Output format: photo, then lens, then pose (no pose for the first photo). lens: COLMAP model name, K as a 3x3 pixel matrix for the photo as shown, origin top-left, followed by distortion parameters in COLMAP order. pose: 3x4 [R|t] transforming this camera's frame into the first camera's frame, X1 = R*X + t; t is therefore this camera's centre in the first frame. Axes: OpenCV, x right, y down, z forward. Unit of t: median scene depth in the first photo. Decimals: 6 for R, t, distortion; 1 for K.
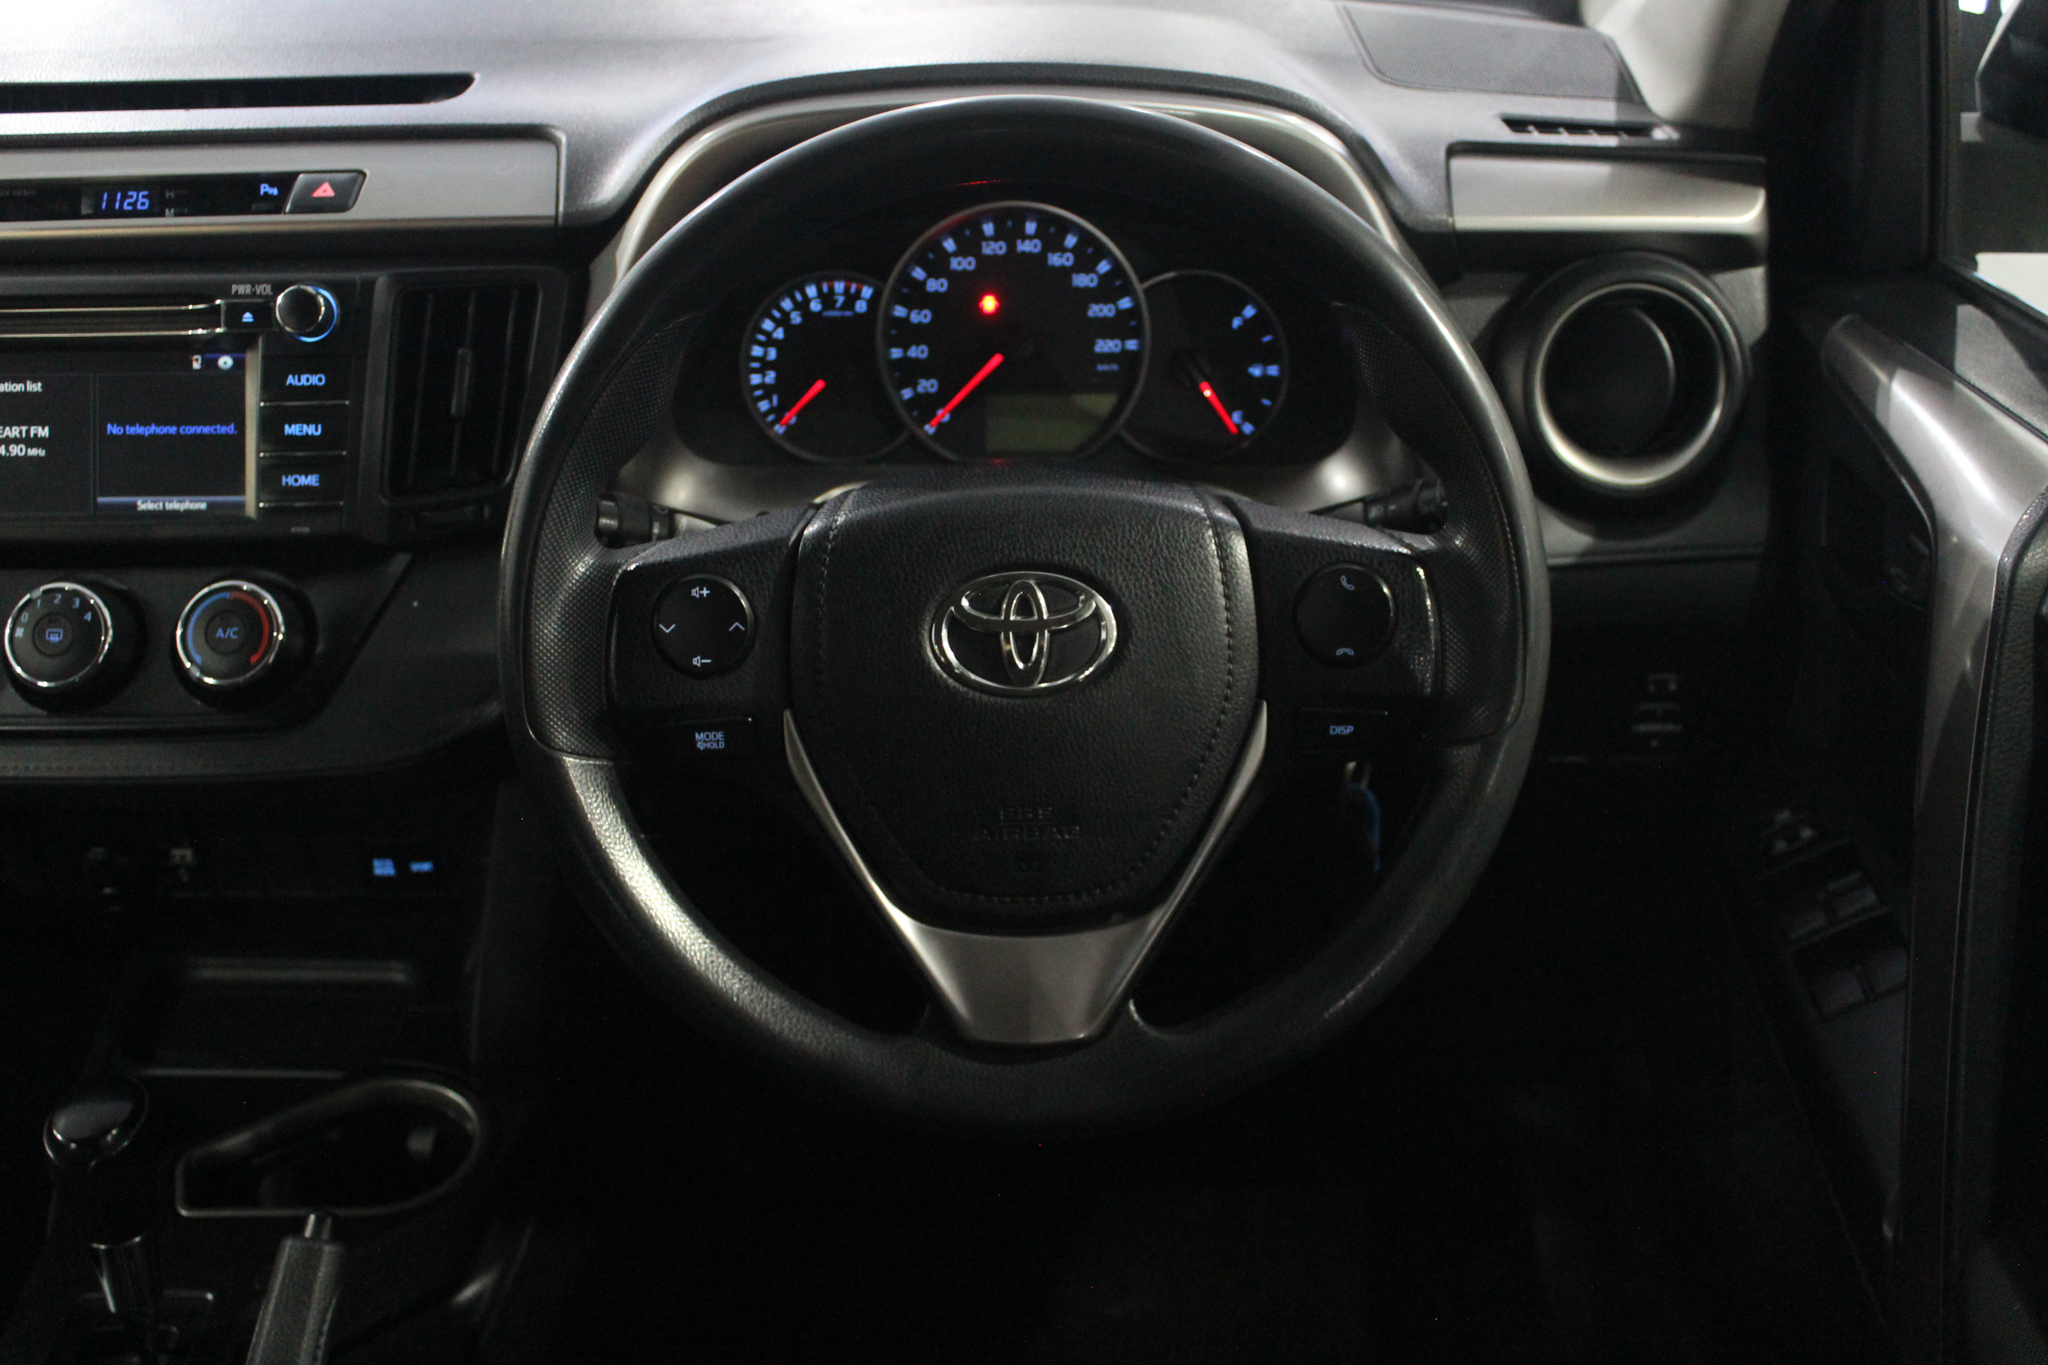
lens RADIAL K [[2130.3, 0, 1020.4], [0, 2130.3, 709.8], [0, 0, 1]] dist [-0.140992, 0.179589]
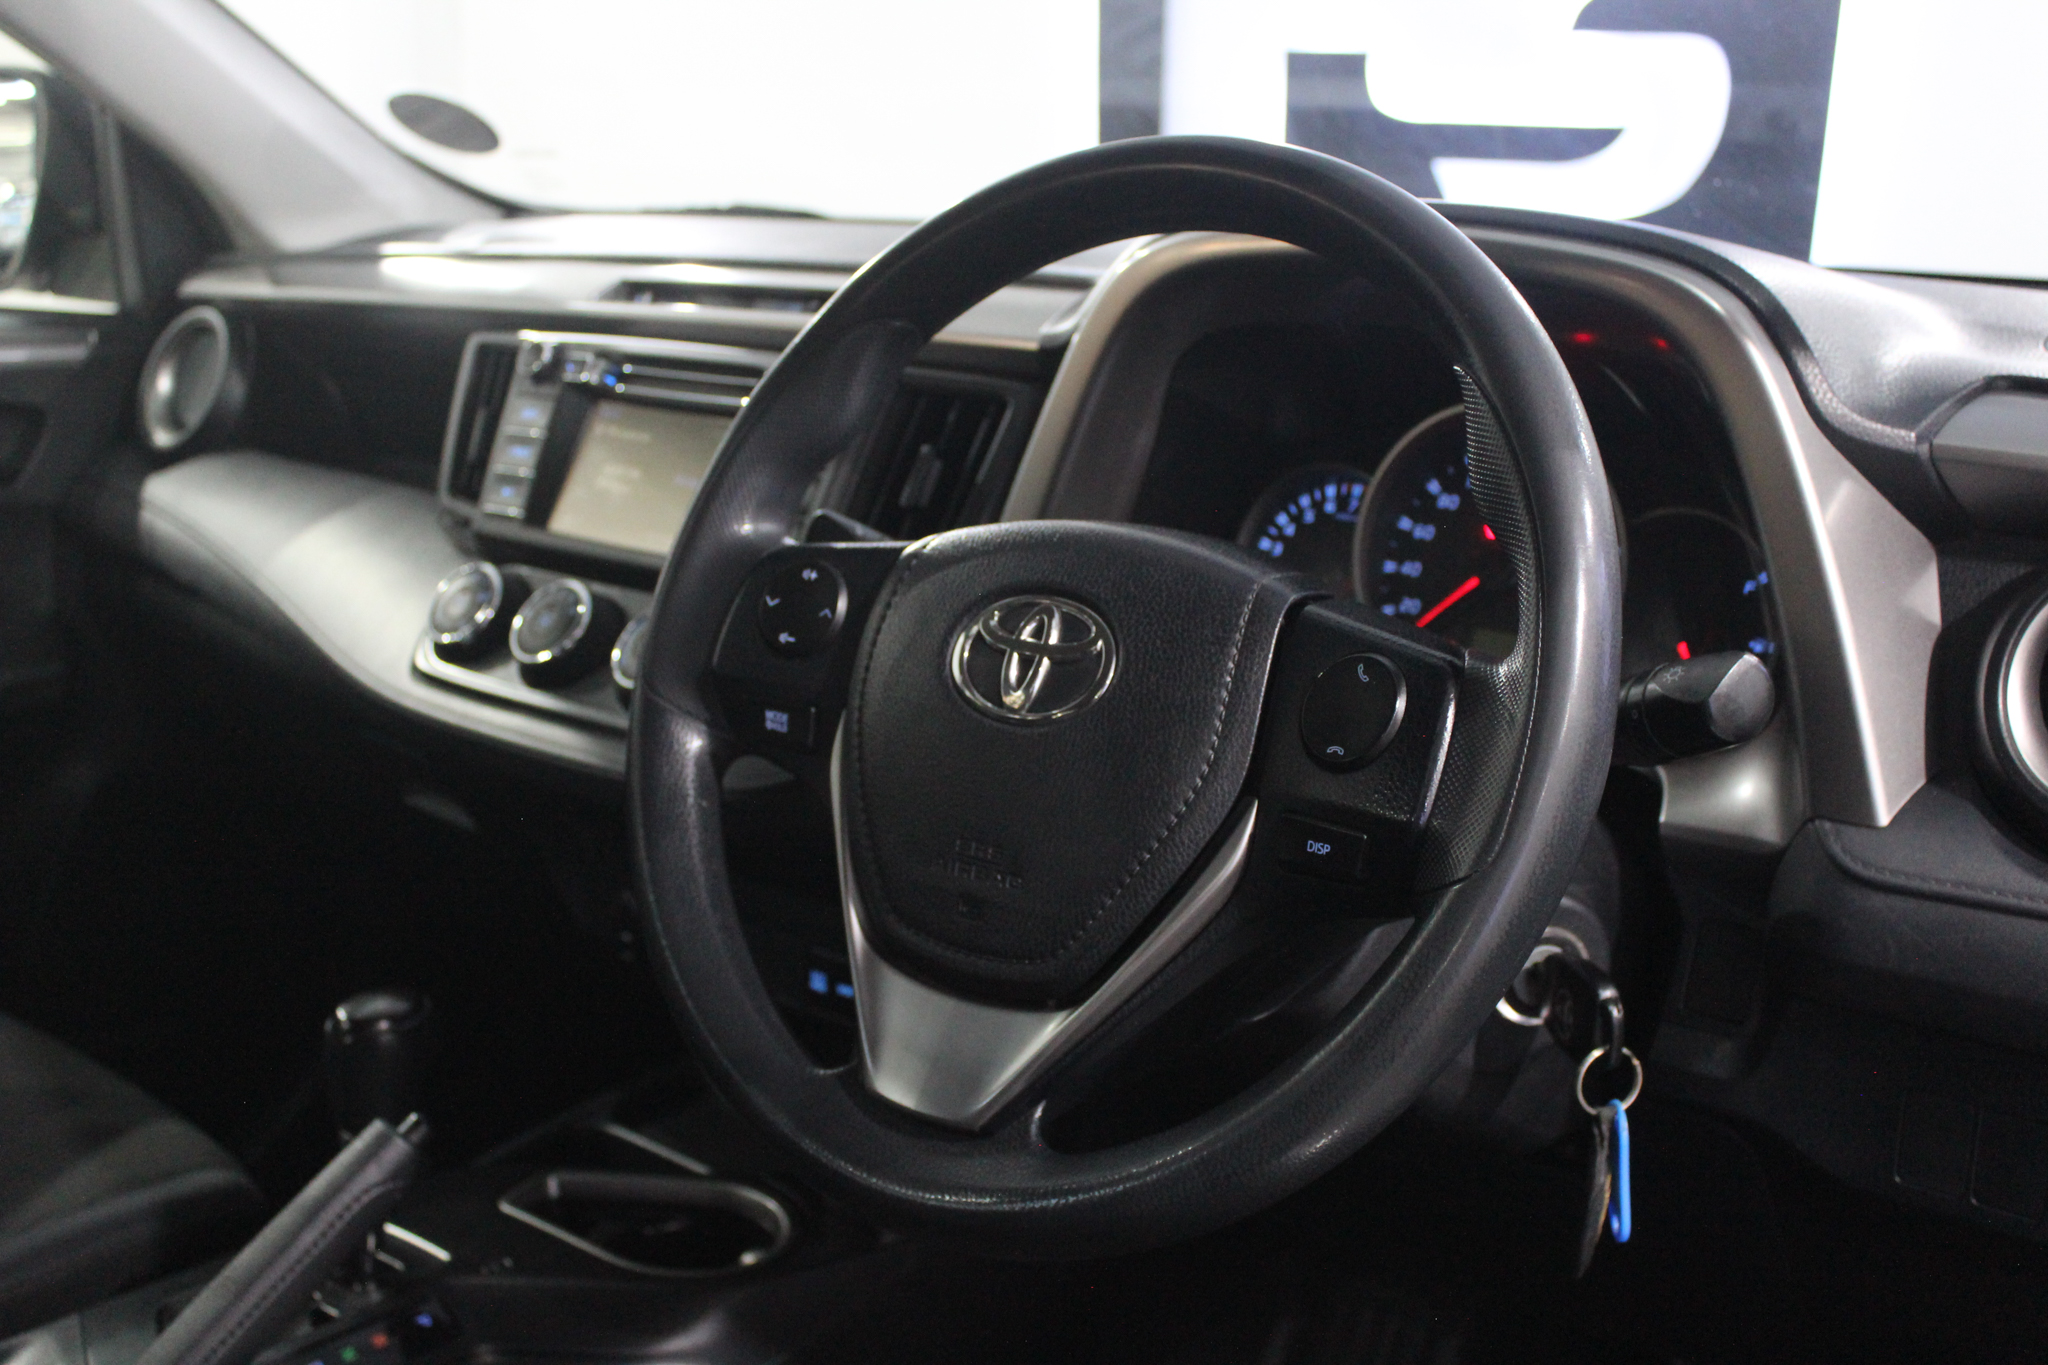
lens RADIAL K [[2348.4, 0, 1026.2], [0, 2348.4, 714.9], [0, 0, 1]] dist [-0.103075, 0.017367]
pose [[0.757277, 0.173902, -0.629515, 0.519387], [-0.352069, 0.920550, -0.169222, 0.128566], [0.550072, 0.349780, 0.758337, 0.193420]]
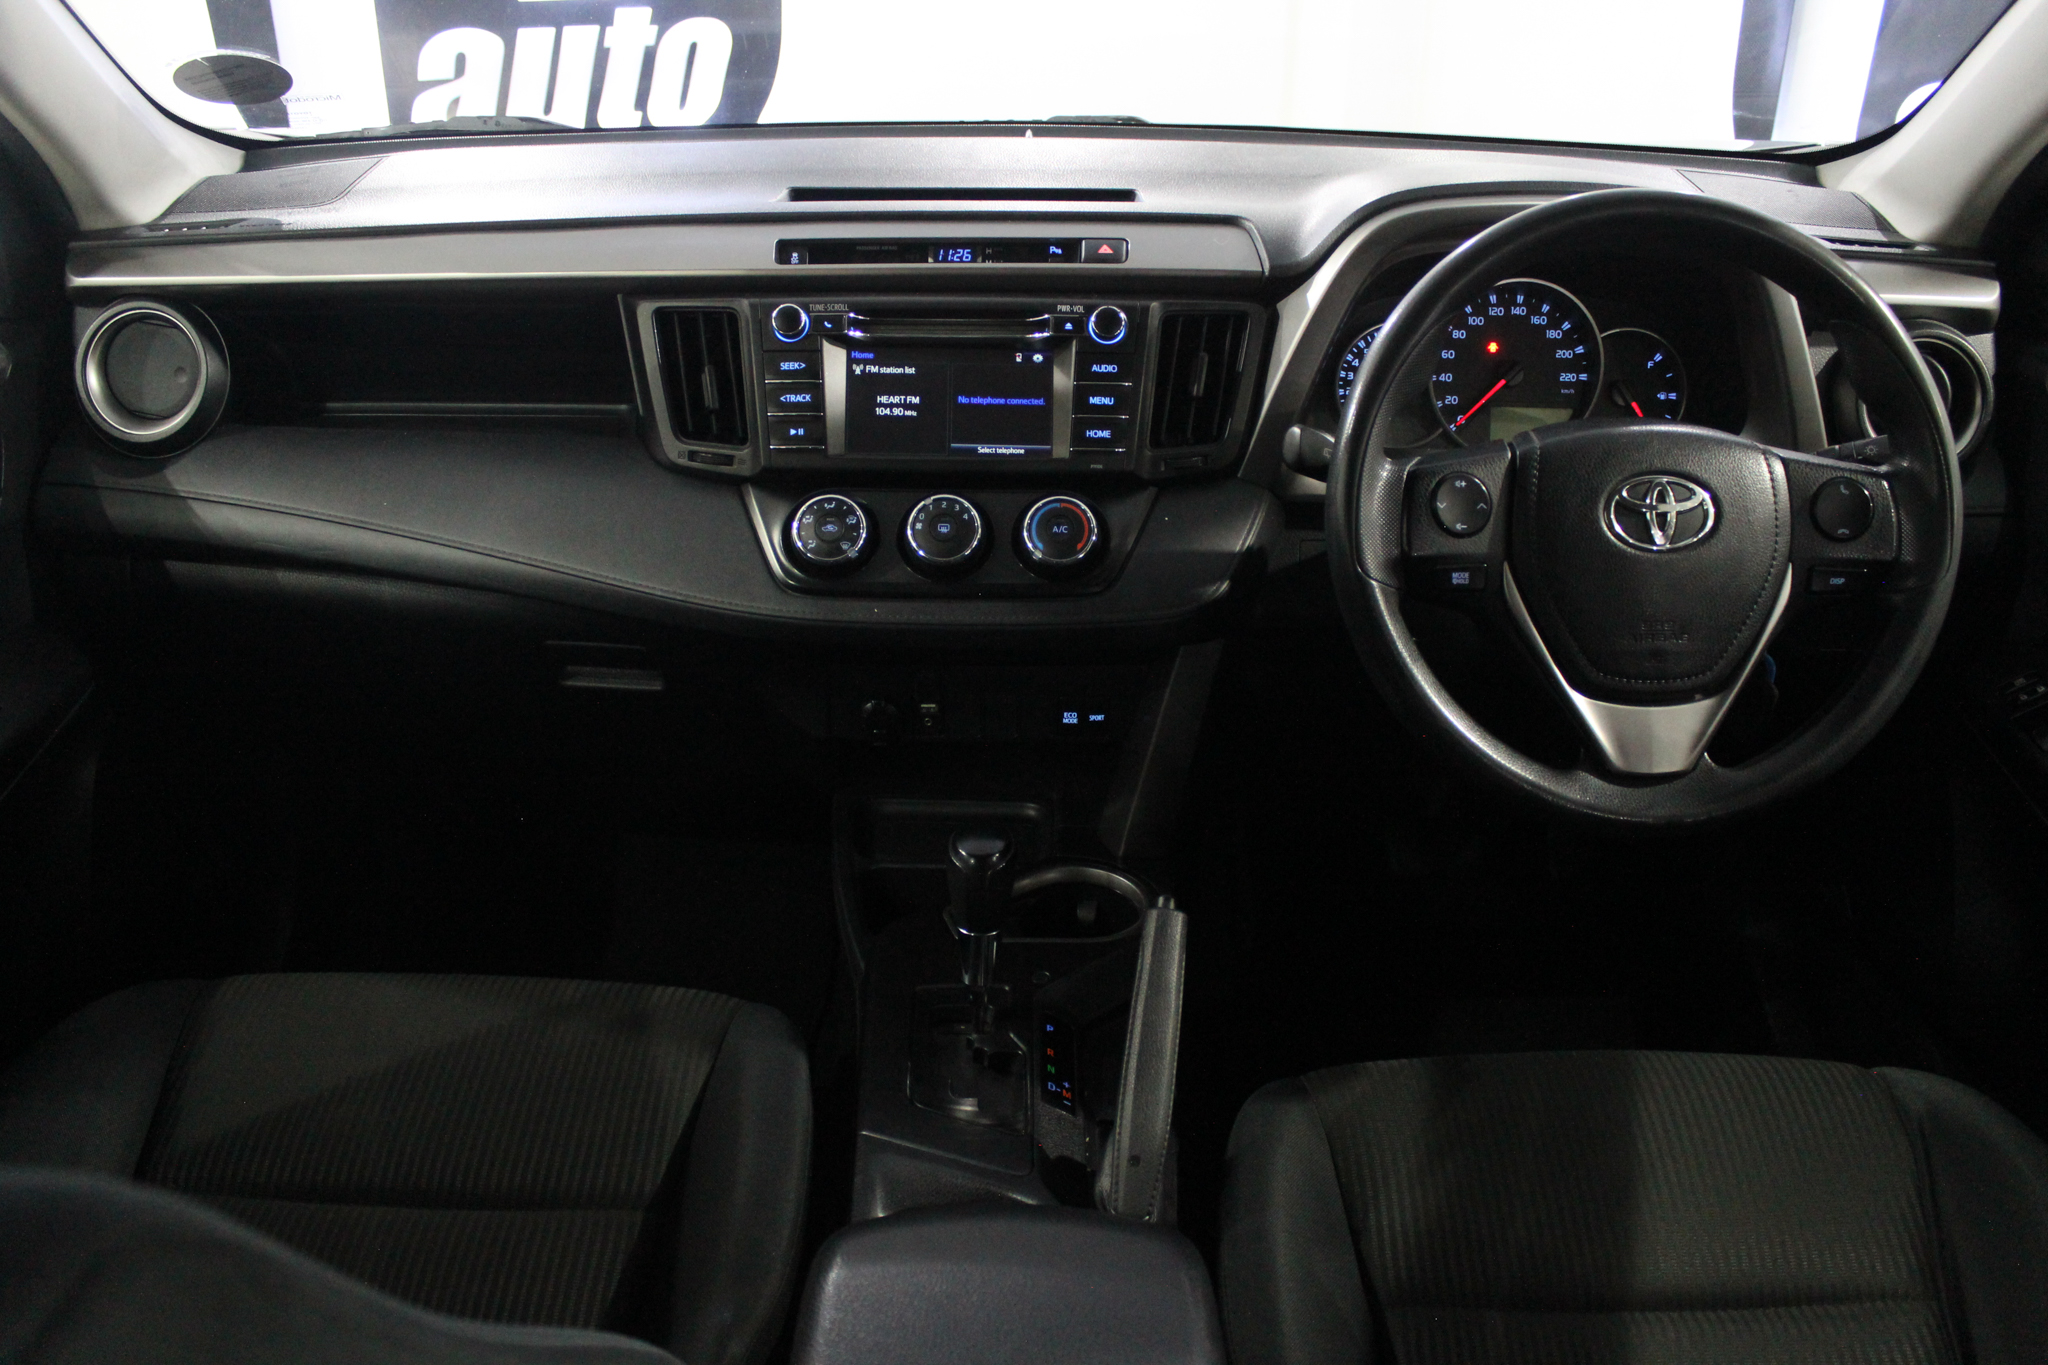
lens RADIAL K [[1708.3, 0, 1024.0], [0, 1708.3, 682.5], [0, 0, 1]] dist [-0.166461, 0.164079]
pose [[0.999847, 0.015265, 0.008573, -0.398206], [-0.014658, 0.997657, -0.066830, 0.150021], [-0.009573, 0.066695, 0.997728, -0.209078]]
